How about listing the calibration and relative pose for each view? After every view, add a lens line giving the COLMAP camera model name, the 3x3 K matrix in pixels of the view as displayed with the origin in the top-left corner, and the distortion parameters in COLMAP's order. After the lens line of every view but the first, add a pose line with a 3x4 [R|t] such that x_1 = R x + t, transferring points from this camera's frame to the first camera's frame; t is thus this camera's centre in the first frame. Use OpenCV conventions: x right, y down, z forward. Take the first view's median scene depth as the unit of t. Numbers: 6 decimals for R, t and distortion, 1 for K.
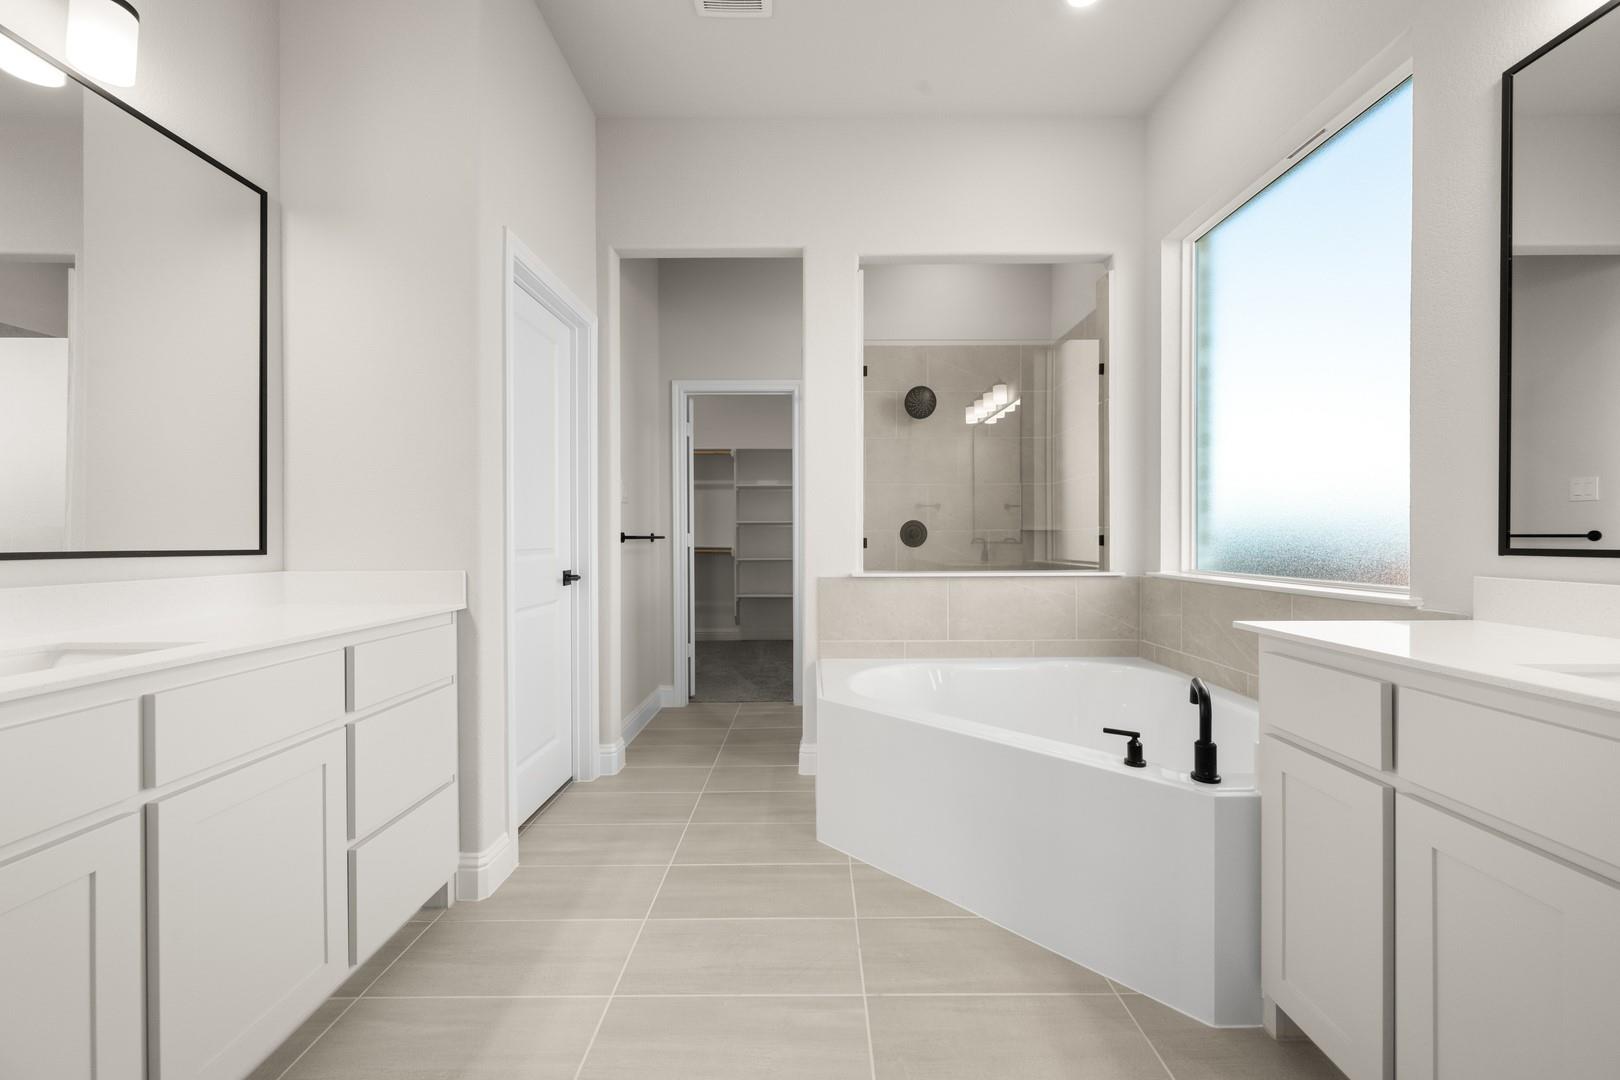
lens RADIAL K [[641.9, 0, 810.0], [0, 641.9, 540.0], [0, 0, 1]] dist [0.001256, 0.000336]
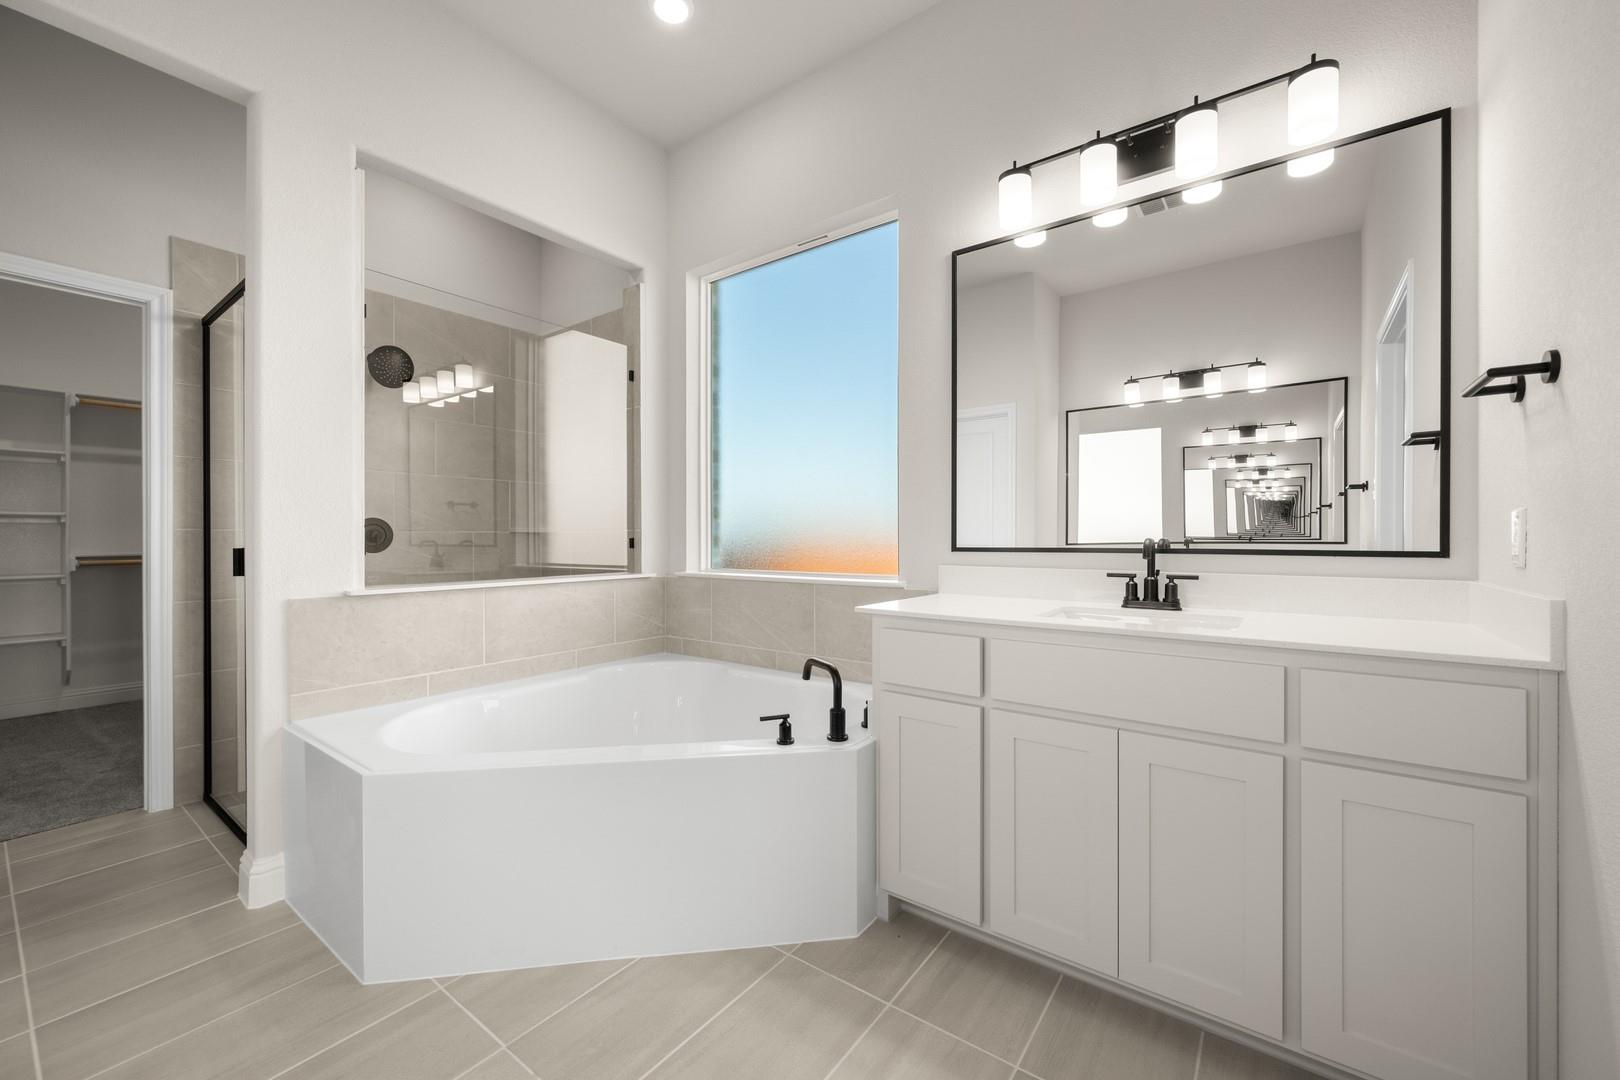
lens RADIAL K [[641.9, 0, 810.0], [0, 641.9, 540.0], [0, 0, 1]] dist [0.001256, 0.000336]
pose [[0.585579, 0.000436, 0.810615, -0.220535], [0.002553, 0.999994, -0.002382, -0.001293], [-0.810611, 0.003464, 0.585574, 0.179655]]
